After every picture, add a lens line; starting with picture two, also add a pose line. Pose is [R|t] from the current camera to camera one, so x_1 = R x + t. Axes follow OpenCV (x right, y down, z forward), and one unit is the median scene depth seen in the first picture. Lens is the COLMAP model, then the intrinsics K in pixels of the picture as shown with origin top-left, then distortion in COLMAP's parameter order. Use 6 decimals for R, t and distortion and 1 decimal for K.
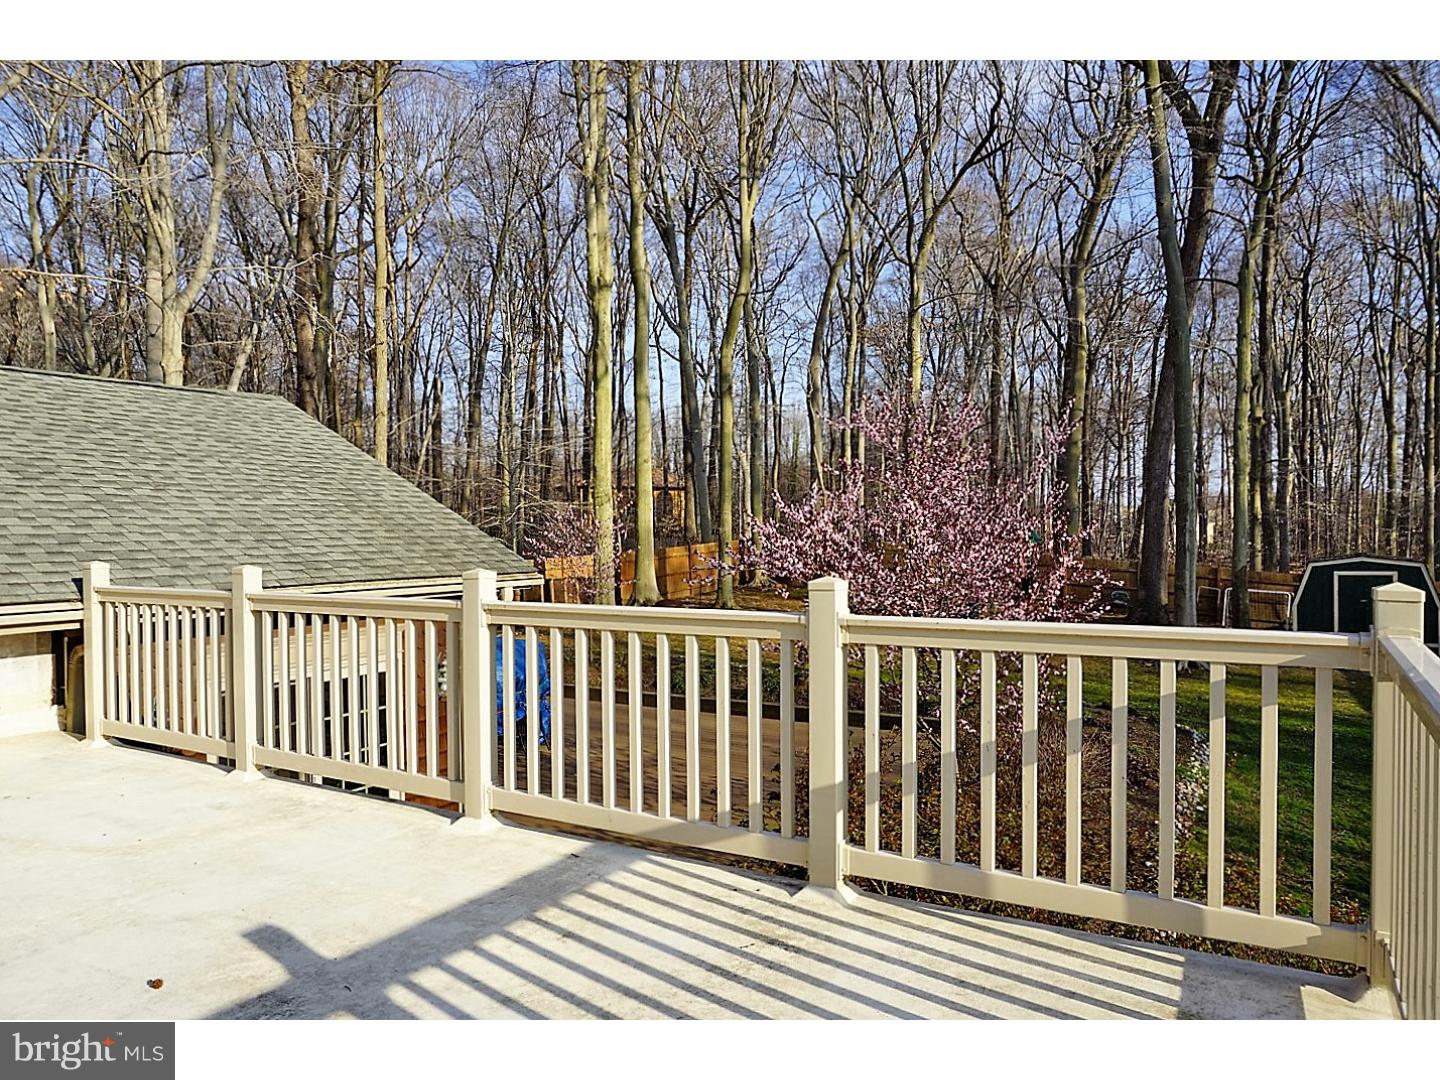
lens RADIAL K [[967.6, 0, 716.5], [0, 967.6, 541.6], [0, 0, 1]] dist [-0.044274, 0.027829]
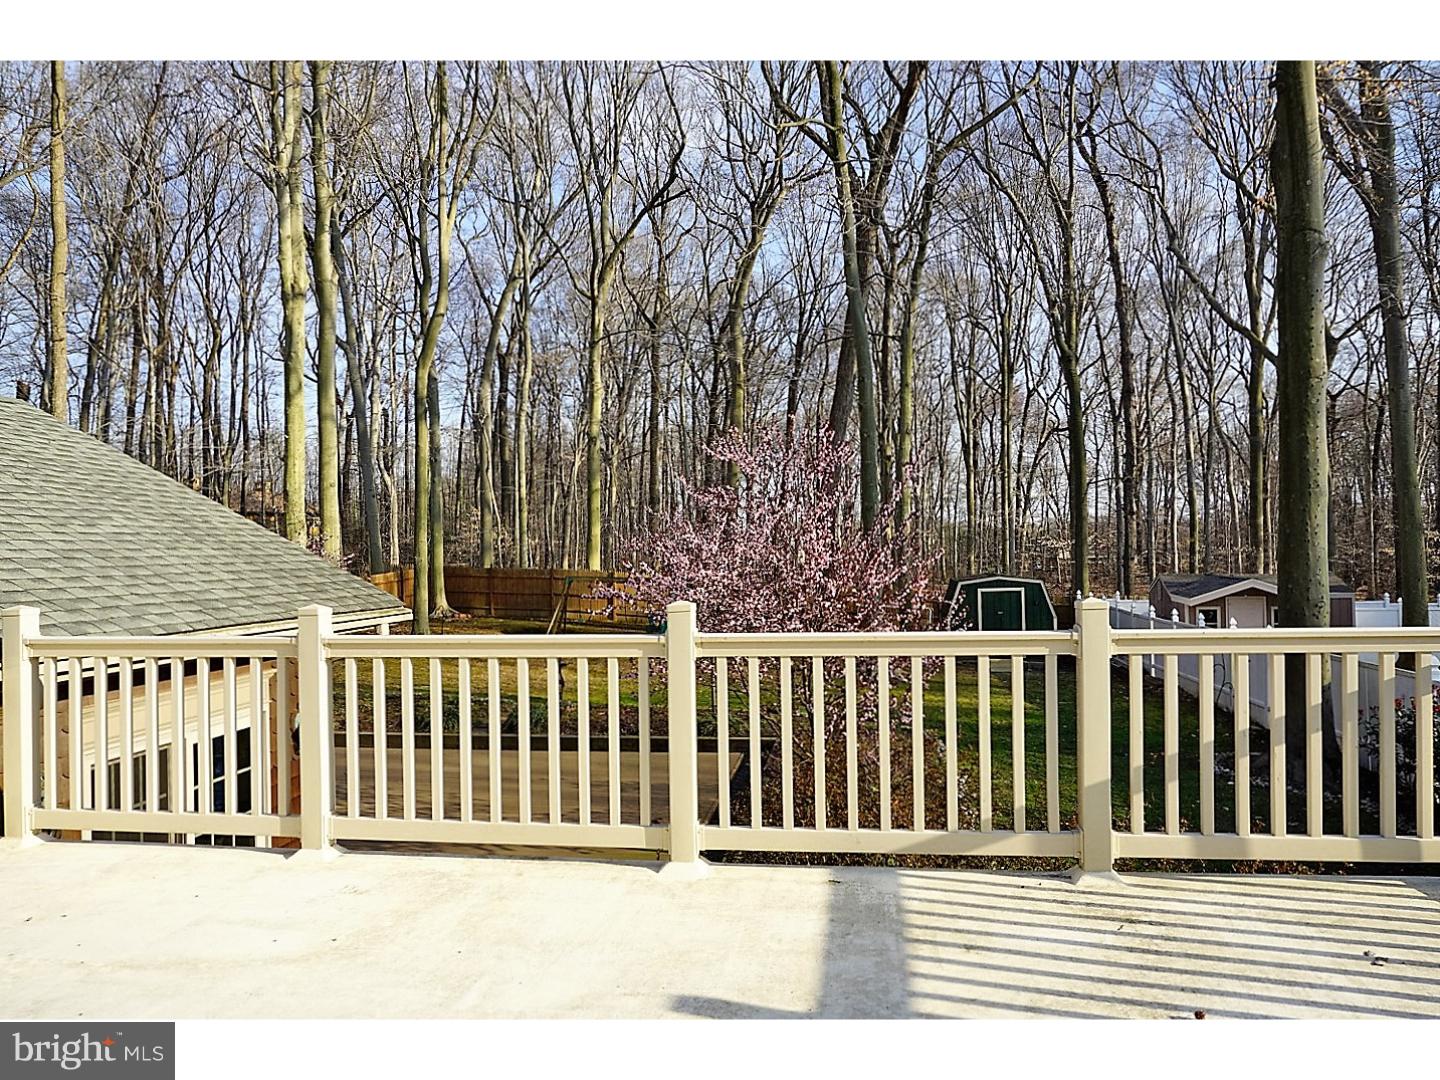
lens RADIAL K [[967.6, 0, 716.5], [0, 967.6, 541.6], [0, 0, 1]] dist [-0.044274, 0.027829]
pose [[0.925550, -0.003378, 0.378611, -0.688515], [0.014352, 0.999555, -0.026167, -0.004905], [-0.378353, 0.029652, 0.925186, 0.113327]]
